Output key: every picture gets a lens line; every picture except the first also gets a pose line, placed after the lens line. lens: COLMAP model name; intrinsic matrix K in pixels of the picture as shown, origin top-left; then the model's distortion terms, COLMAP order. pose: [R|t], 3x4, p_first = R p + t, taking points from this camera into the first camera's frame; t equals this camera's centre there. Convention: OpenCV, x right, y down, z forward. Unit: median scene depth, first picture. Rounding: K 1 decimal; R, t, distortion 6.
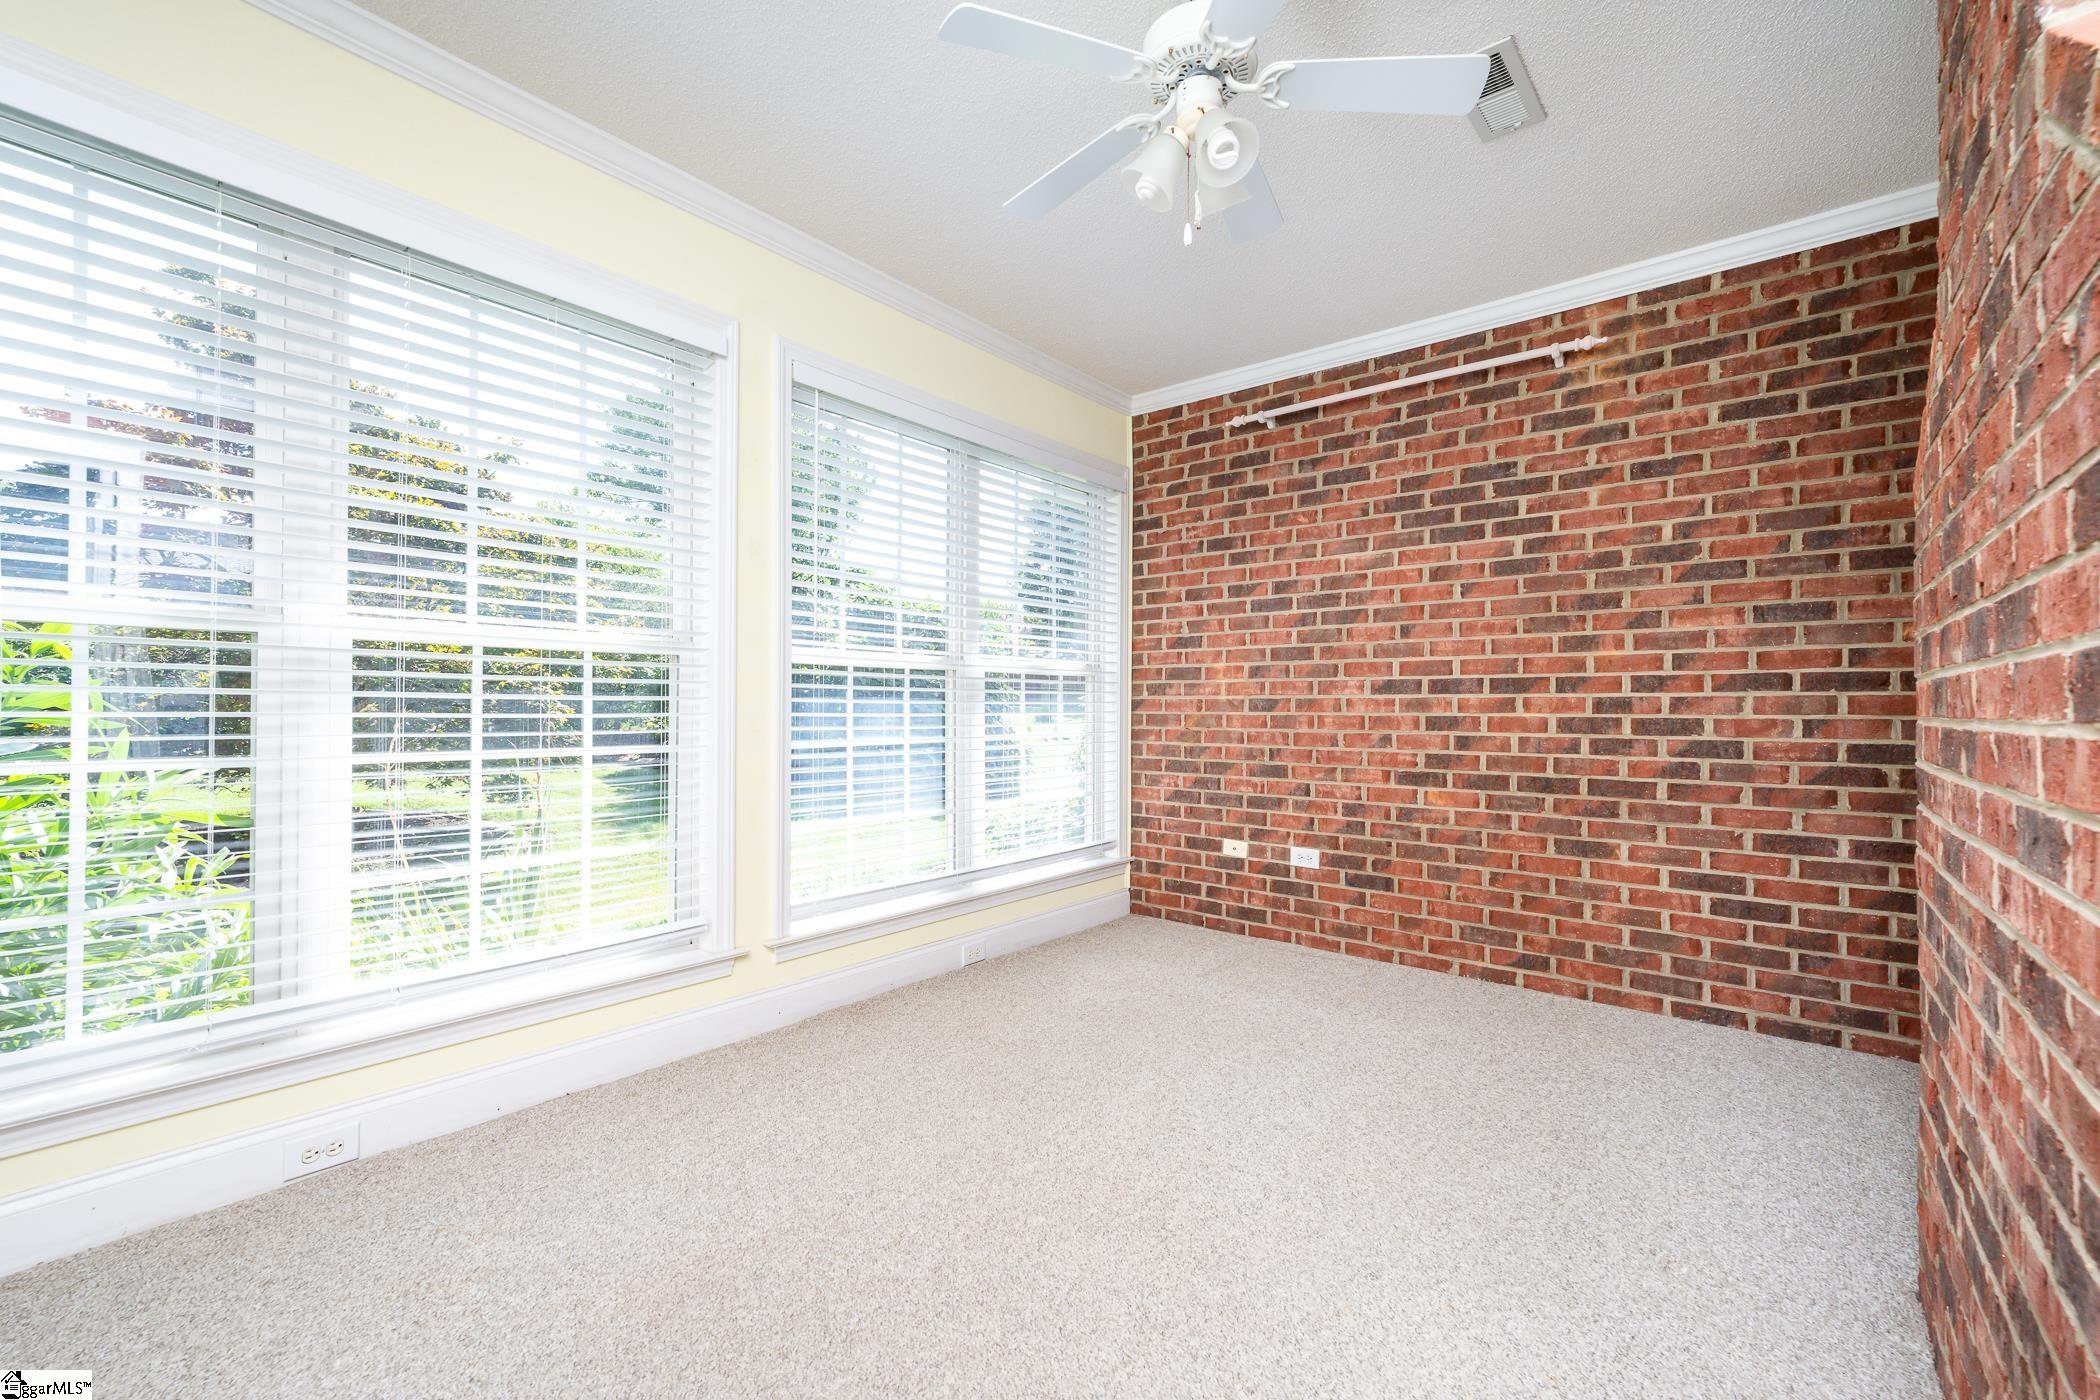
lens RADIAL K [[885.0, 0, 1052.4], [0, 885.0, 705.4], [0, 0, 1]] dist [0.006617, -0.000497]
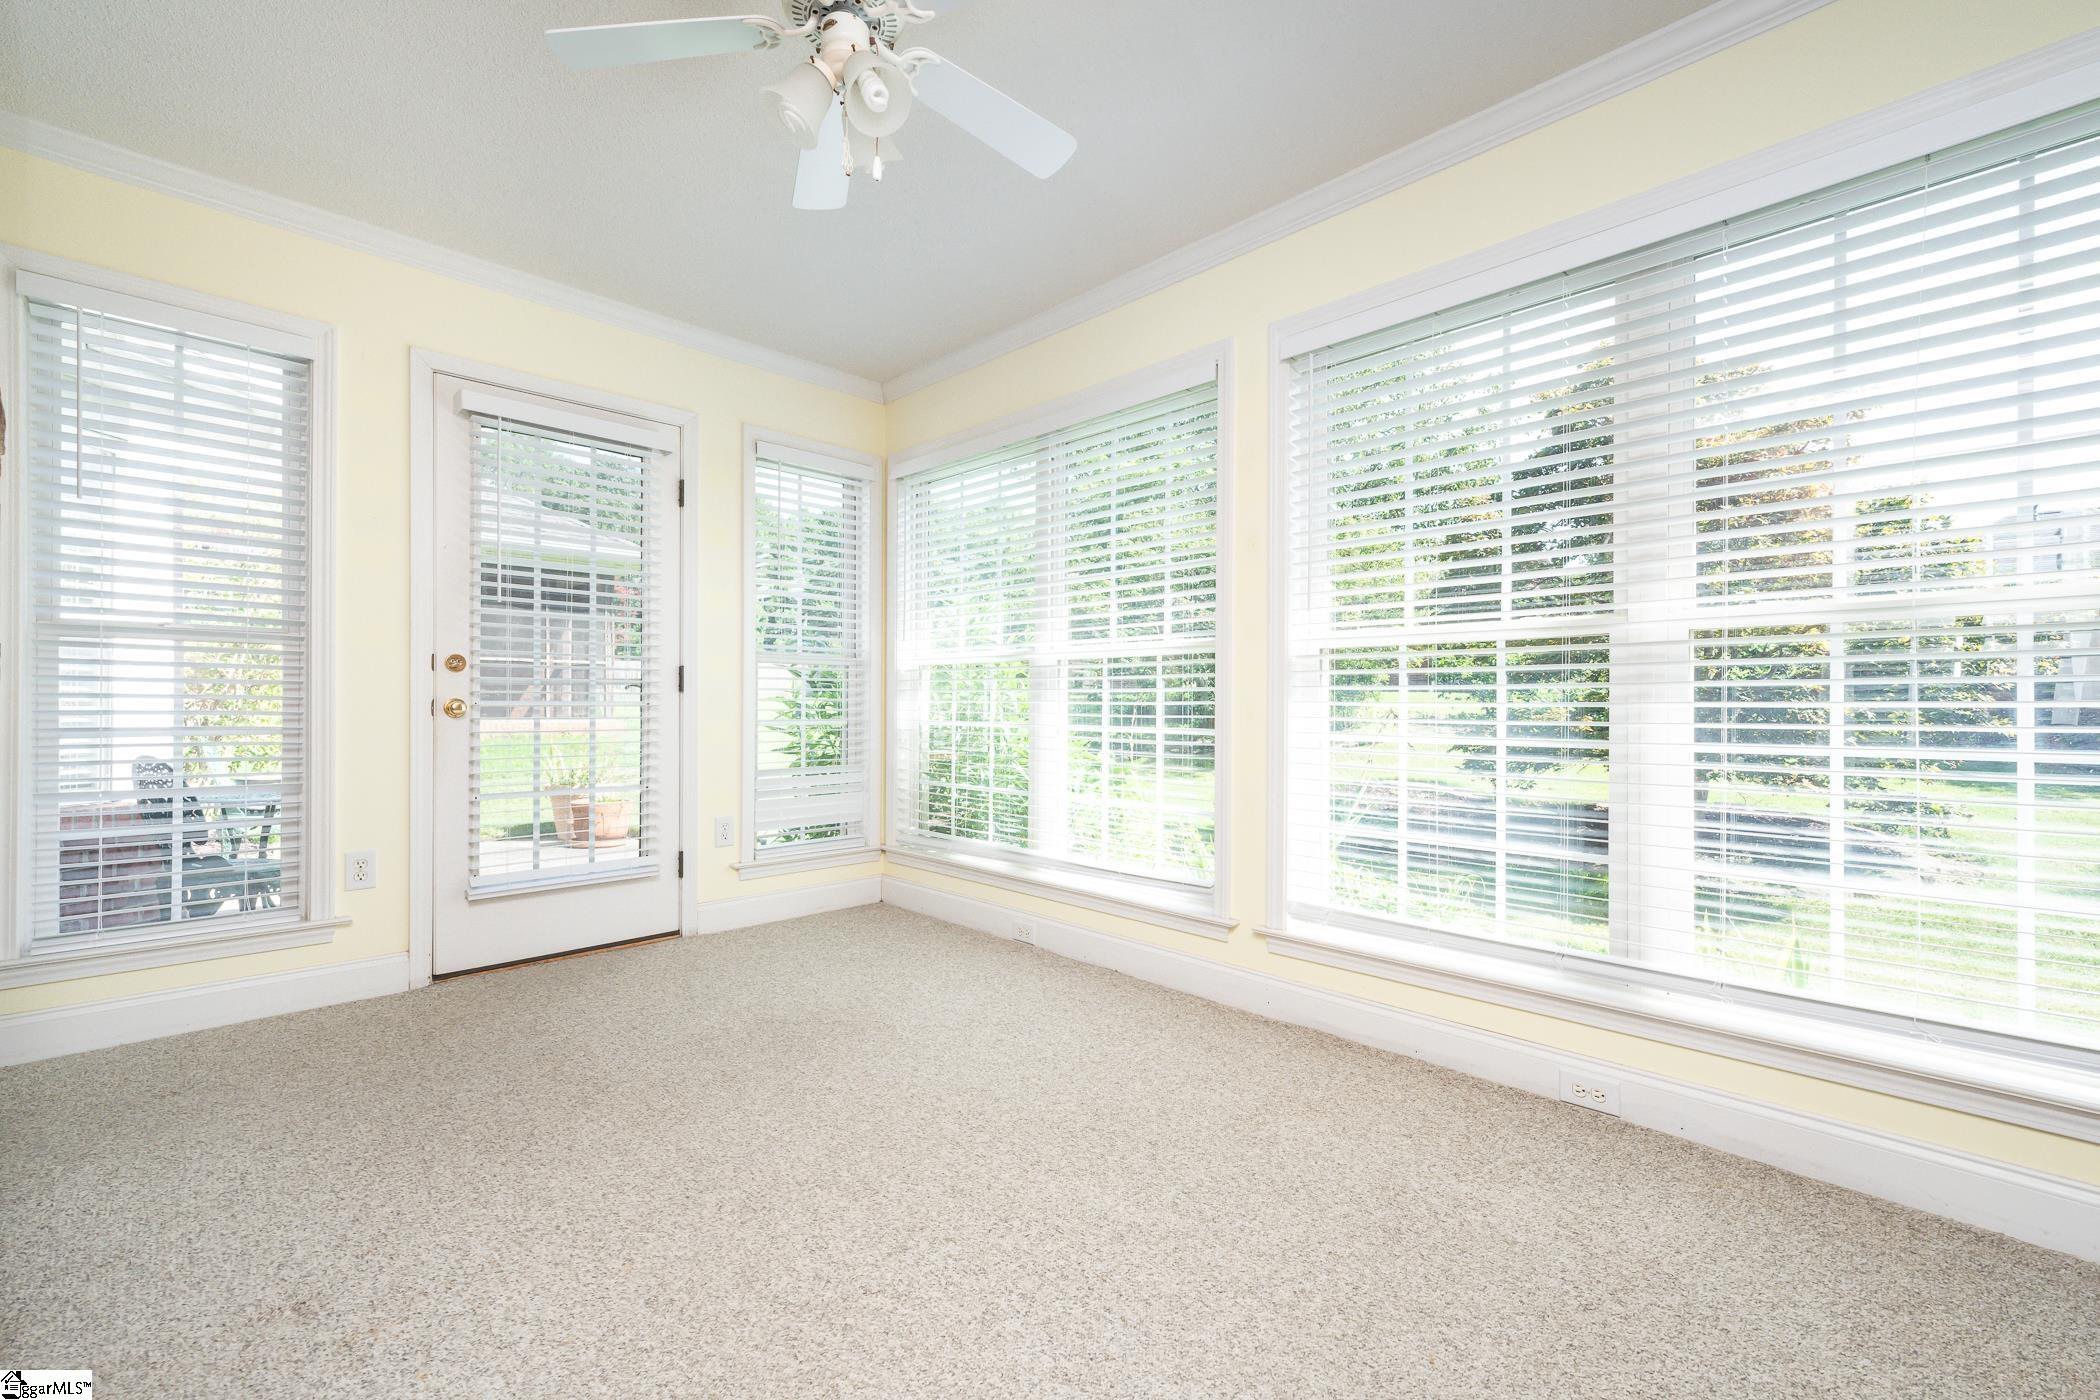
lens RADIAL K [[885.0, 0, 1053.9], [0, 885.0, 699.8], [0, 0, 1]] dist [0.006617, -0.000497]
pose [[-0.123298, -0.002720, -0.992366, 0.597986], [0.006538, 0.999972, -0.003553, 0.006835], [0.992348, -0.006927, -0.123276, 0.740684]]
